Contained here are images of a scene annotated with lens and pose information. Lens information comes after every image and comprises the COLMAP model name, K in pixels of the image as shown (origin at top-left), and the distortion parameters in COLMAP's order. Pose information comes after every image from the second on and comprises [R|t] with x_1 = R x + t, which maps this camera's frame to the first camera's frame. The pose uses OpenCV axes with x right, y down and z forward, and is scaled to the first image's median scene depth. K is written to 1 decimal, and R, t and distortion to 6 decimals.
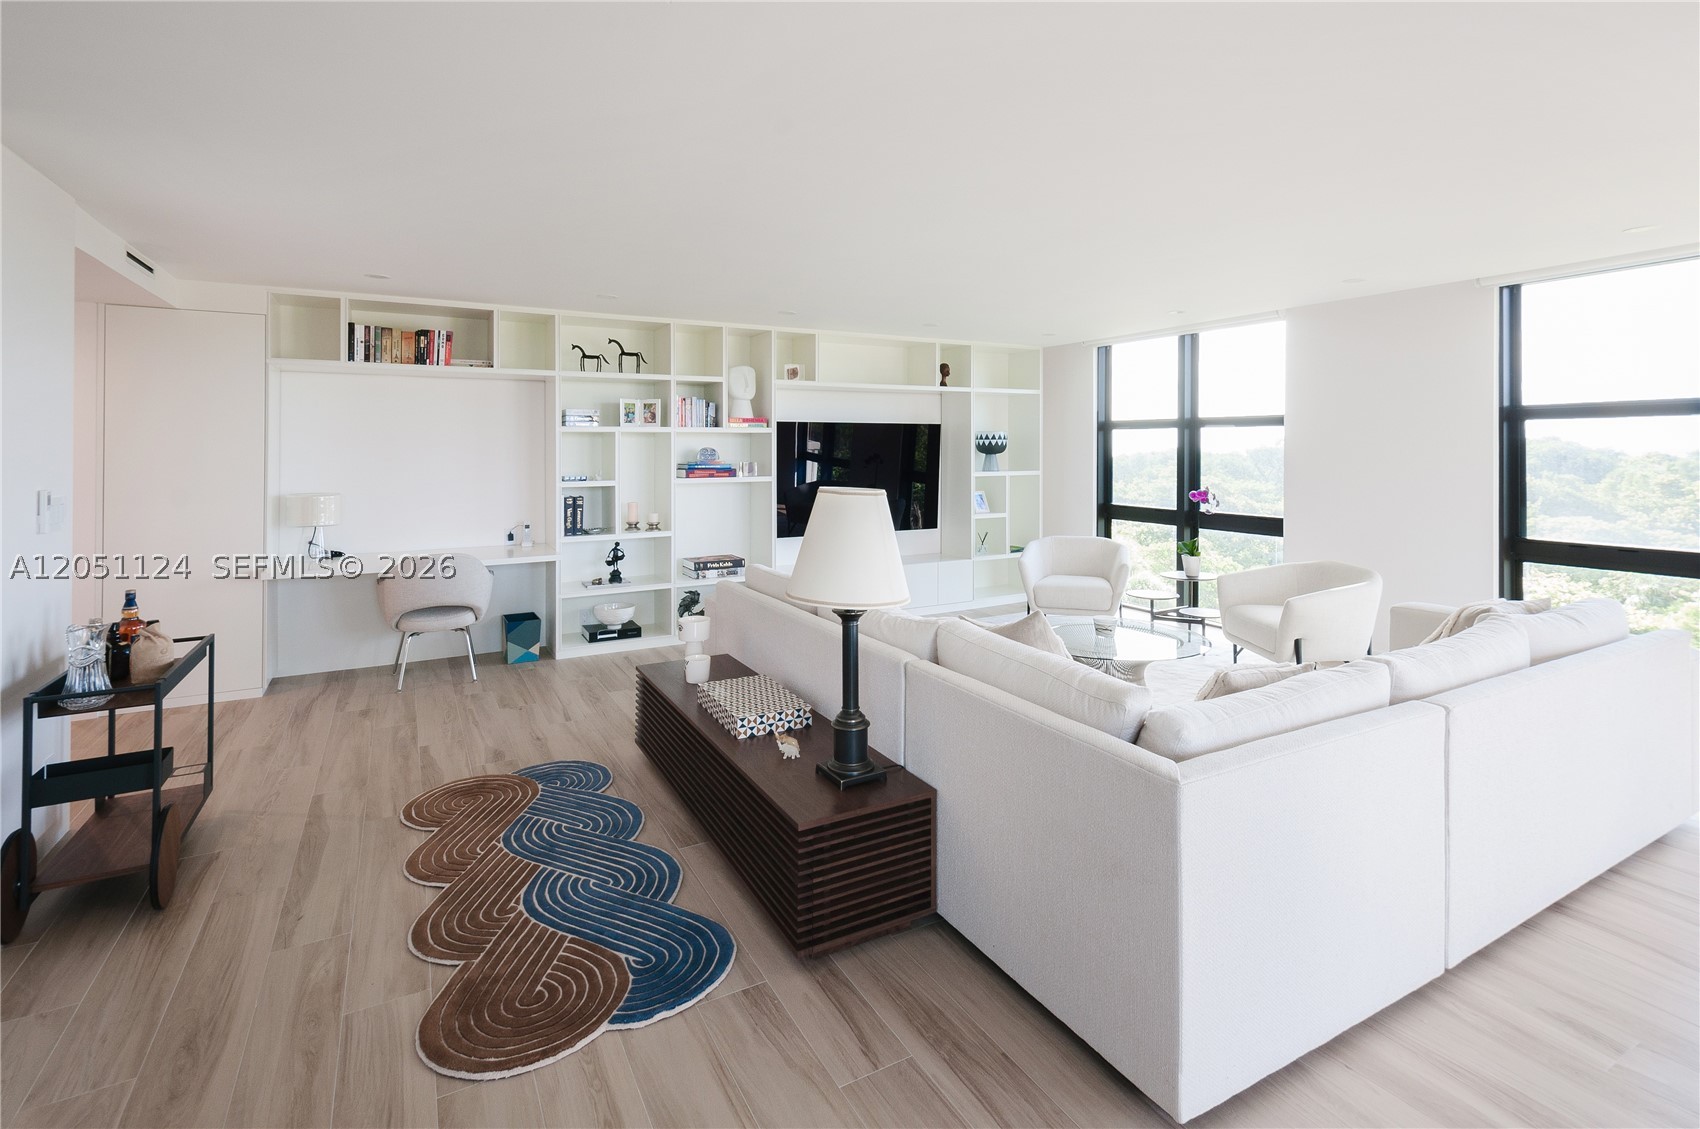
lens RADIAL K [[818.5, 0, 837.7], [0, 818.5, 440.2], [0, 0, 1]] dist [0.000763, 0.004543]
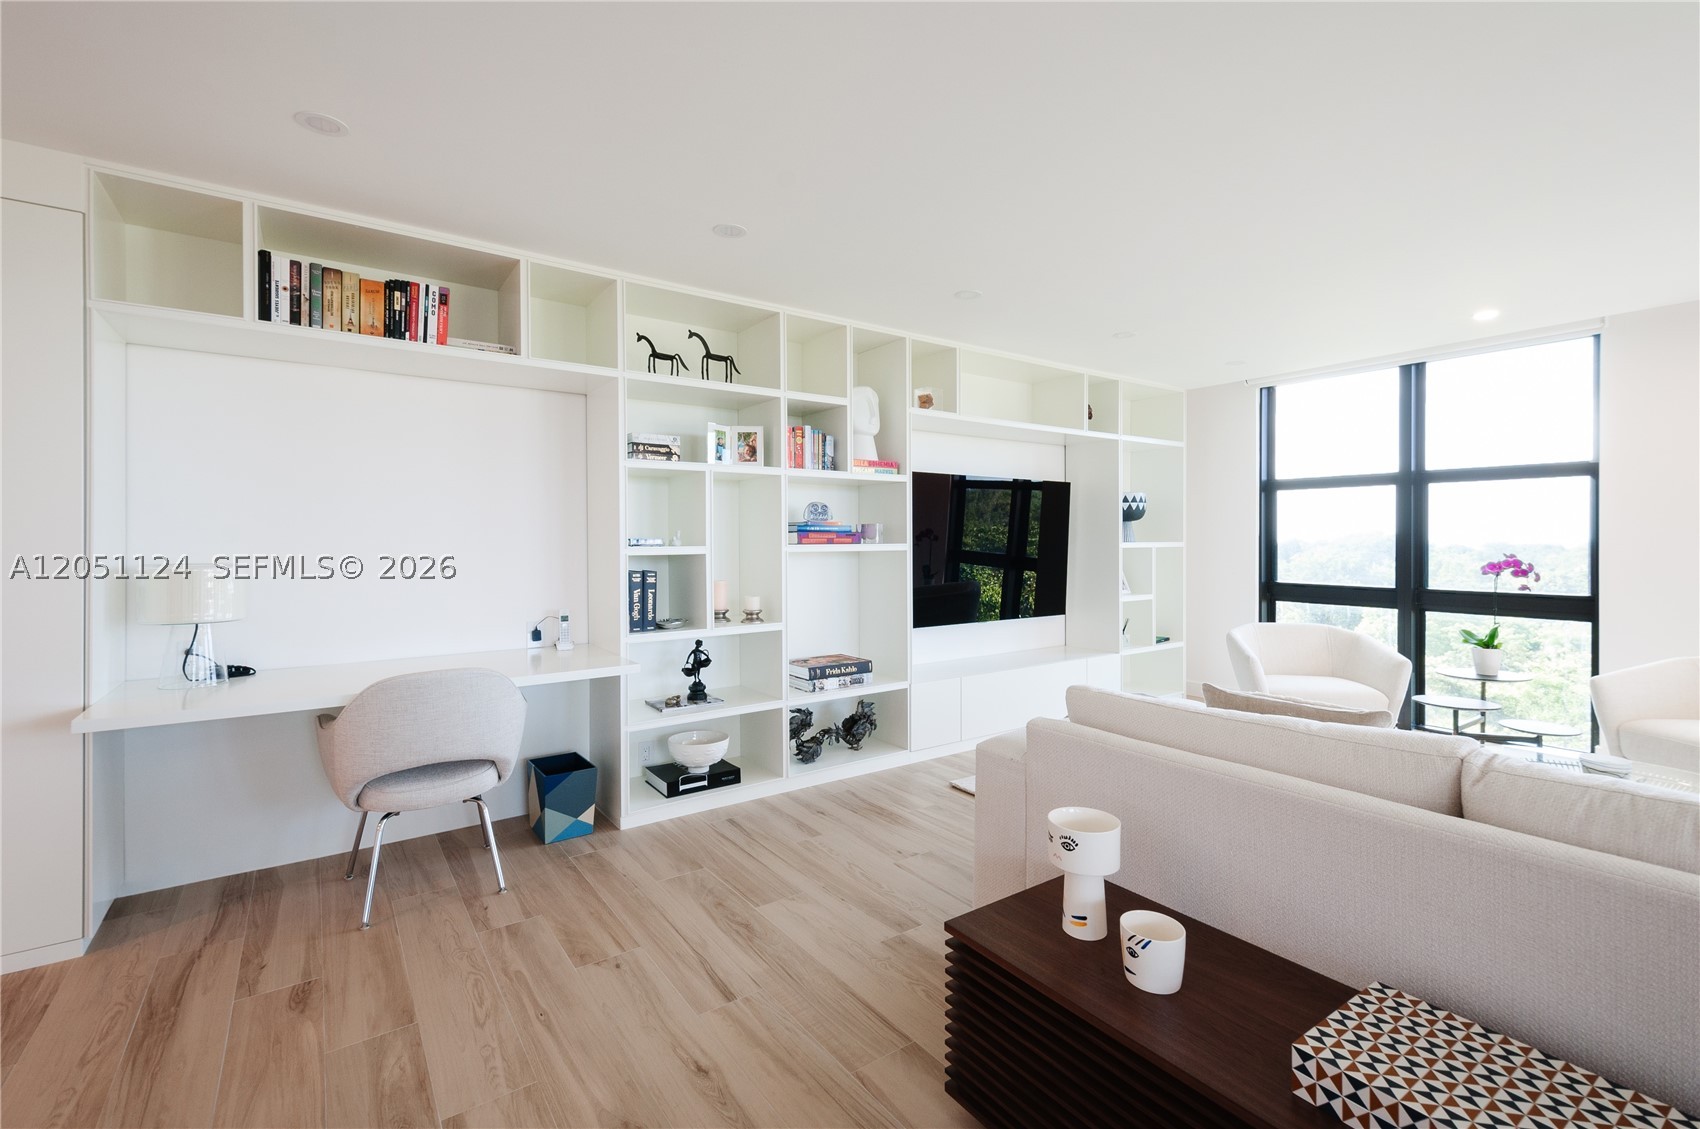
lens RADIAL K [[752.3, 0, 833.4], [0, 752.3, 542.1], [0, 0, 1]] dist [0.007486, -0.003321]
pose [[0.993329, 0.000968, 0.115307, -0.234762], [-0.002171, 0.999944, 0.010314, 0.039193], [-0.115290, -0.010495, 0.993276, 0.388058]]
